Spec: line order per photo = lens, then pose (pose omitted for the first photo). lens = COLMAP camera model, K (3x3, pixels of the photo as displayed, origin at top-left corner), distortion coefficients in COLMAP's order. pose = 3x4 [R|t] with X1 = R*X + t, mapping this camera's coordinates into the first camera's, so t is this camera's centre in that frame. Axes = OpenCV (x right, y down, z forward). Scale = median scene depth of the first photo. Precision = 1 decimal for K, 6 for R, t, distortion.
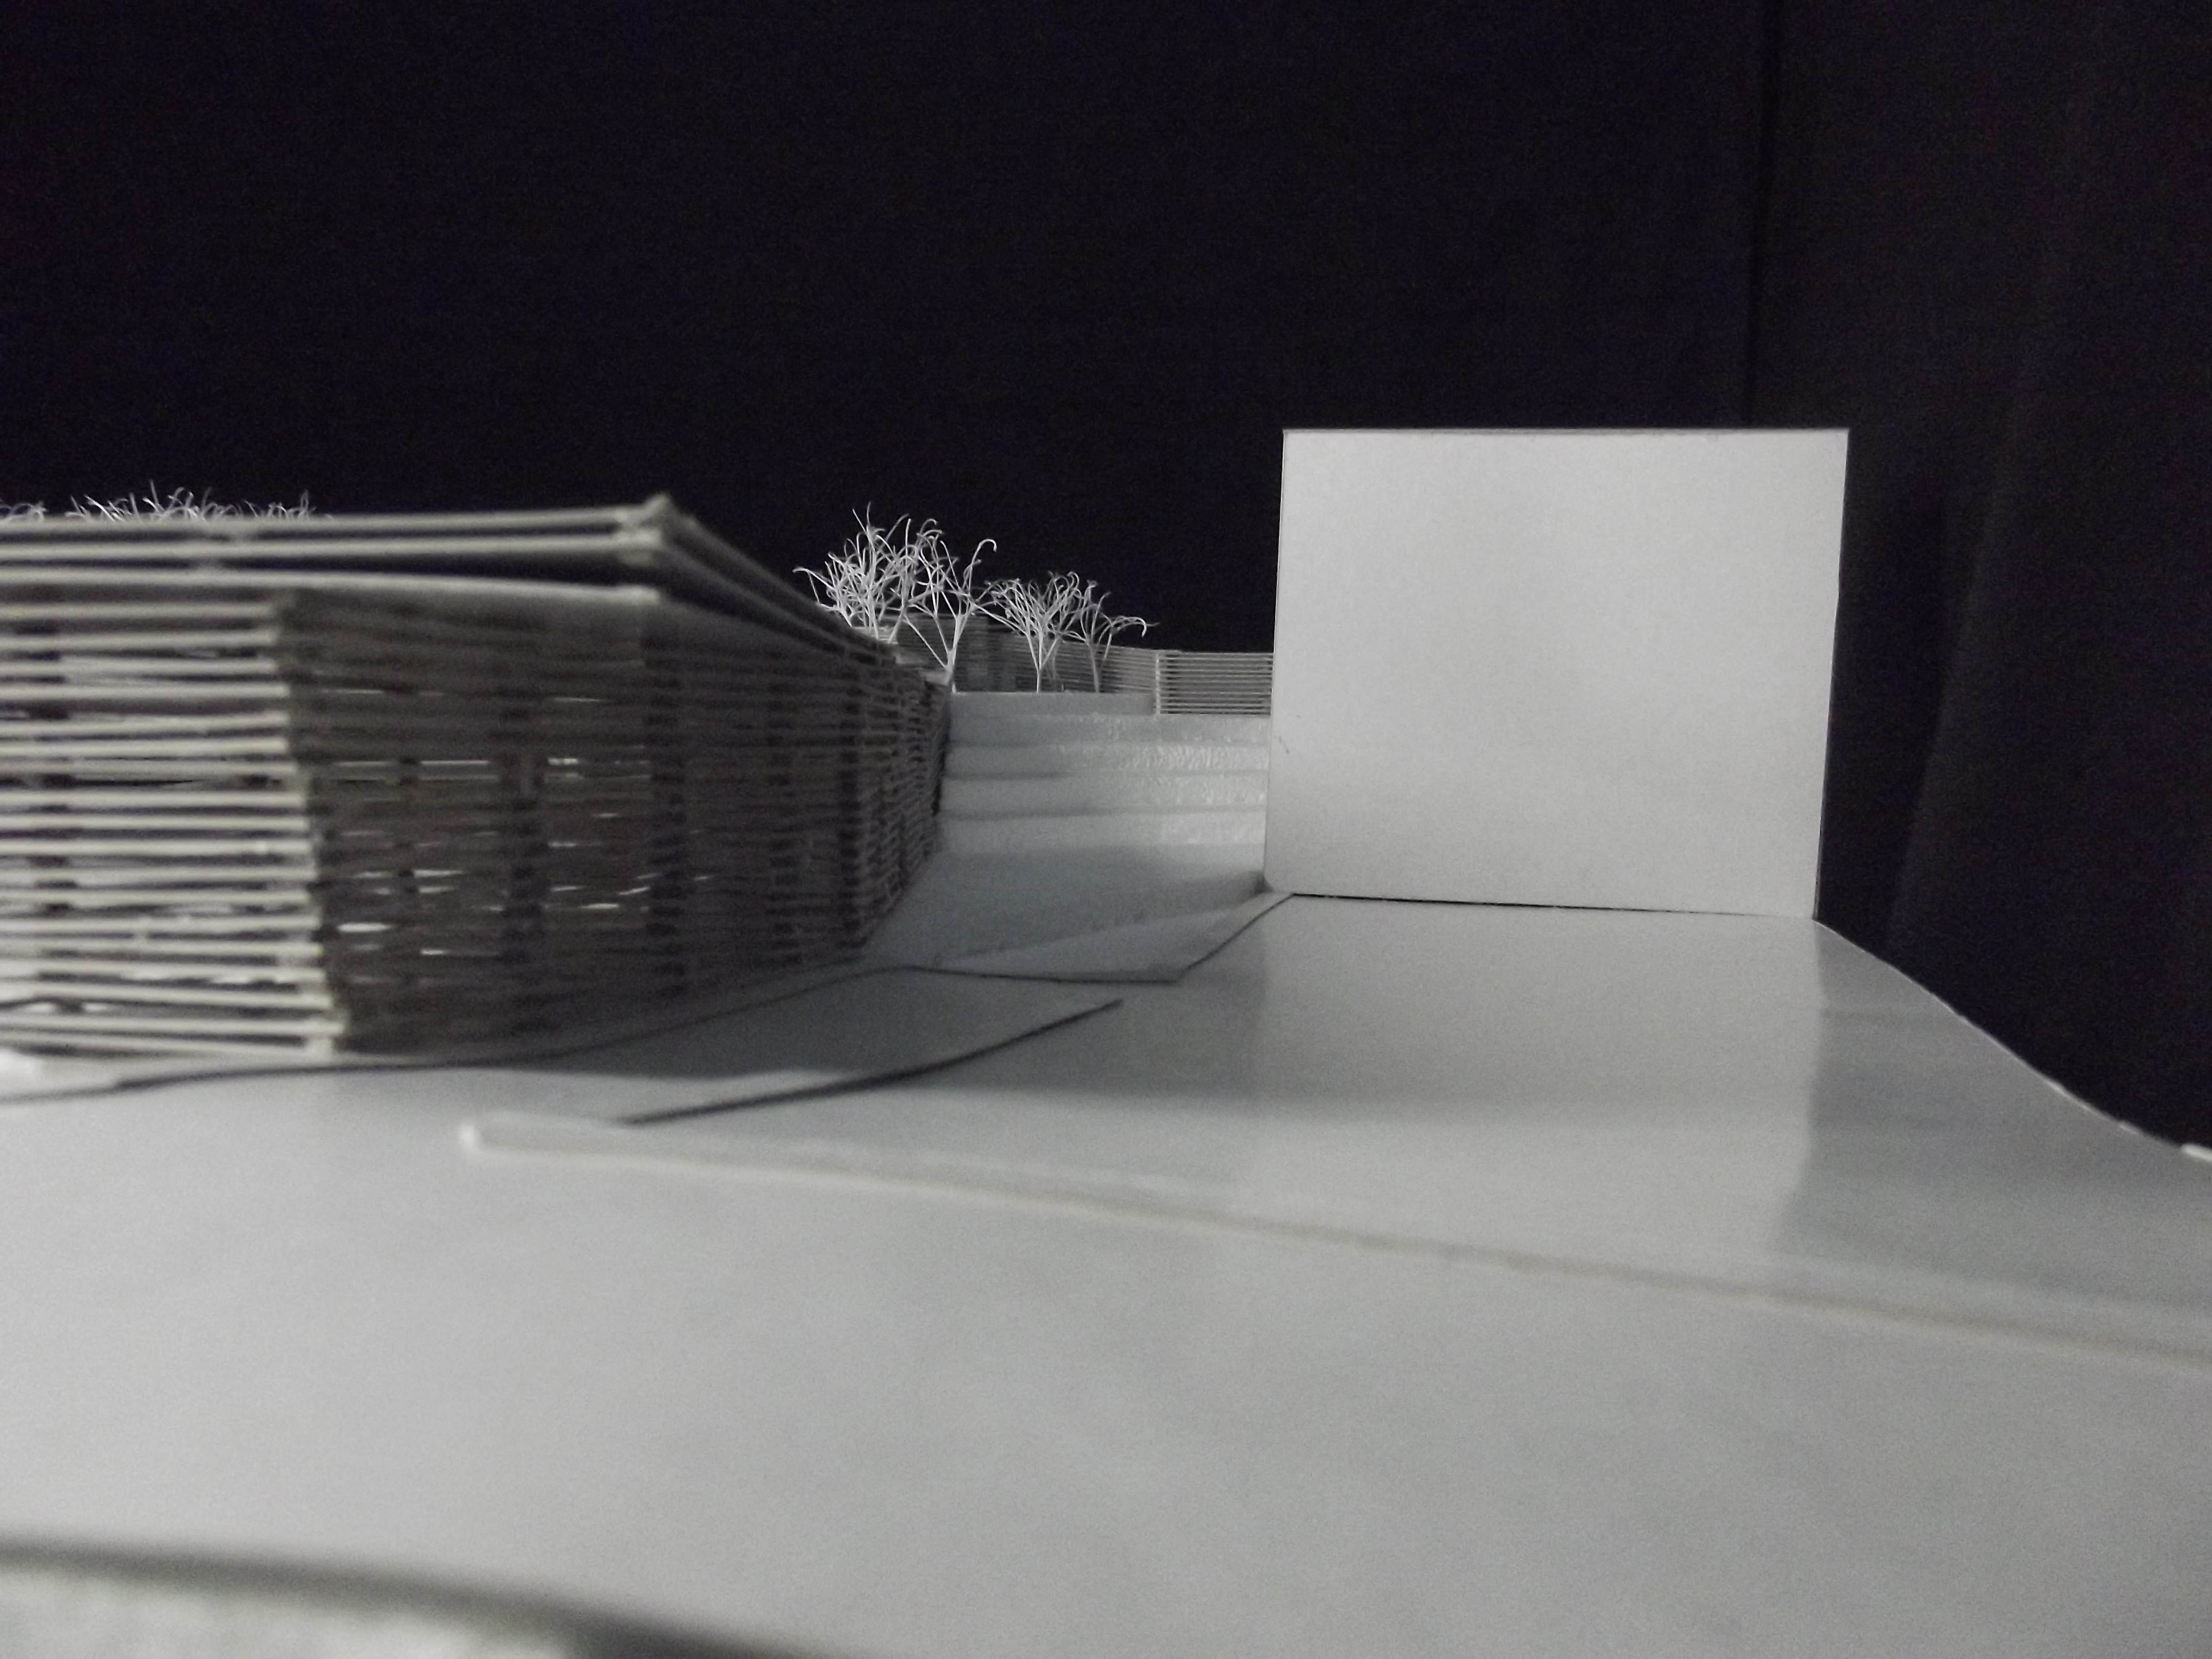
lens RADIAL K [[1831.4, 0, 1107.0], [0, 1831.4, 824.1], [0, 0, 1]] dist [-0.053339, 0.015247]
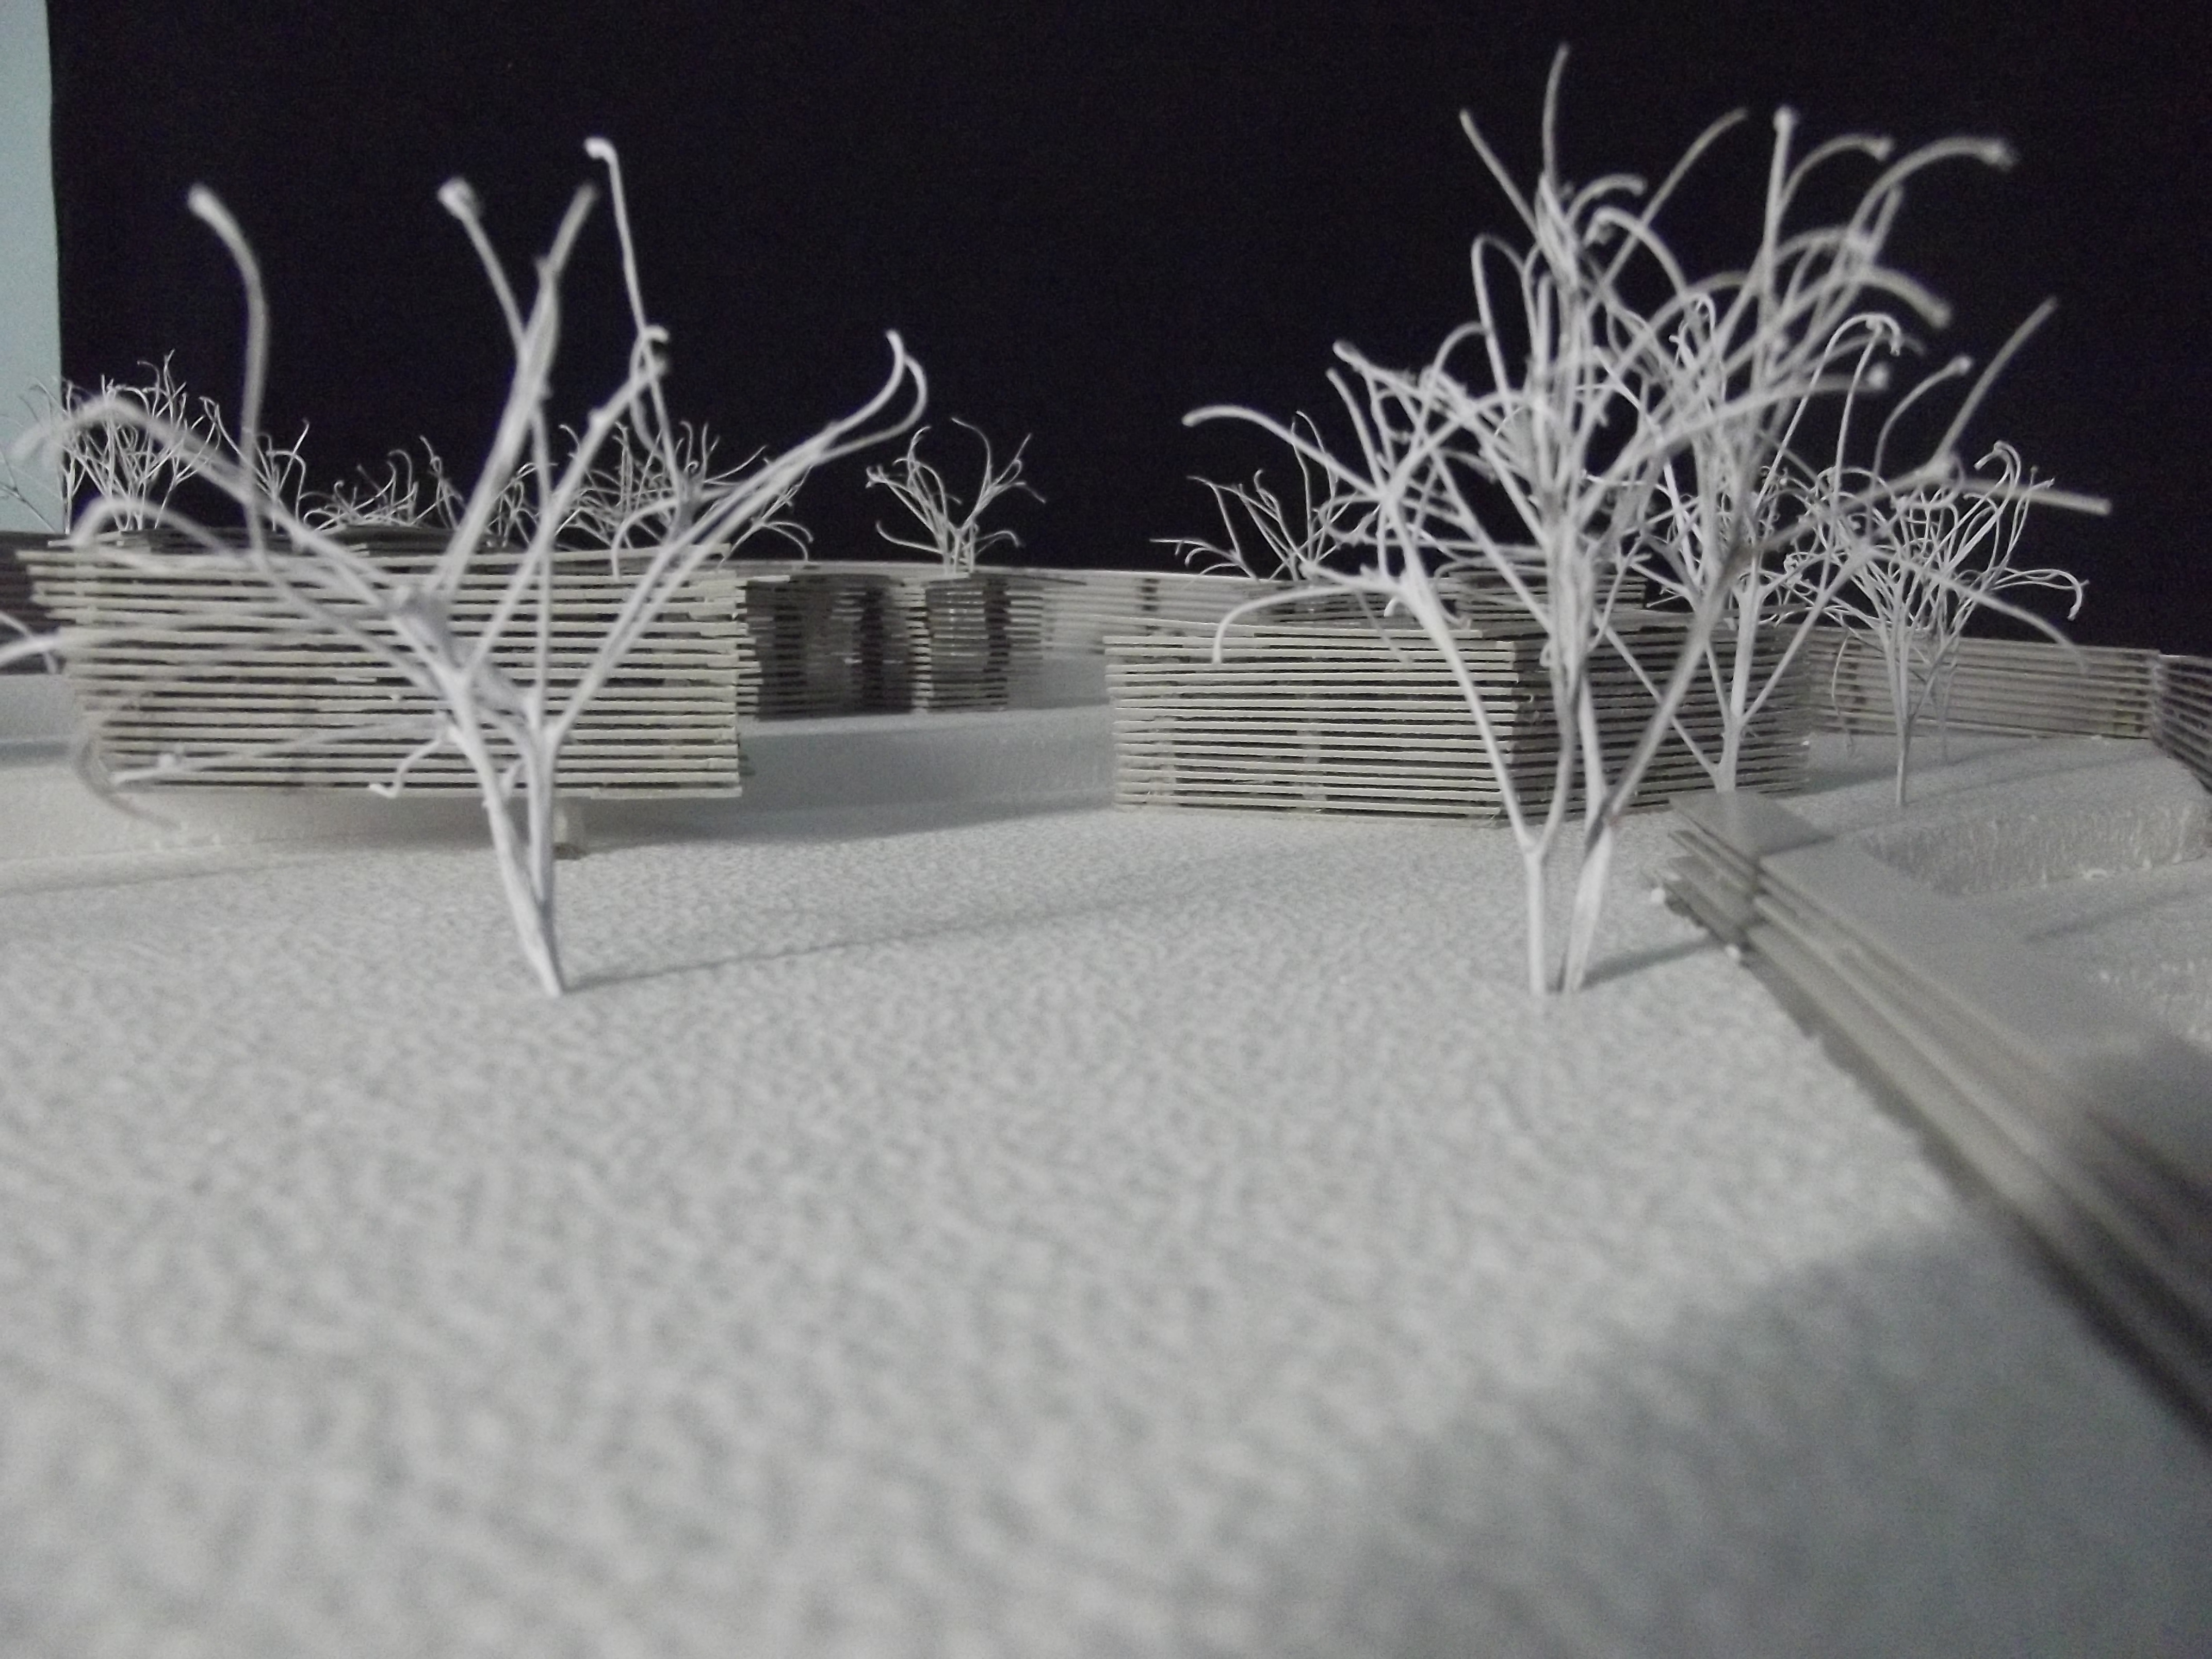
lens RADIAL K [[1831.4, 0, 1105.3], [0, 1831.4, 835.0], [0, 0, 1]] dist [-0.053339, 0.015247]
pose [[0.976524, 0.002391, -0.215396, -0.128414], [0.005484, 0.999338, 0.035955, -0.092755], [0.215339, -0.036292, 0.975865, 0.750602]]
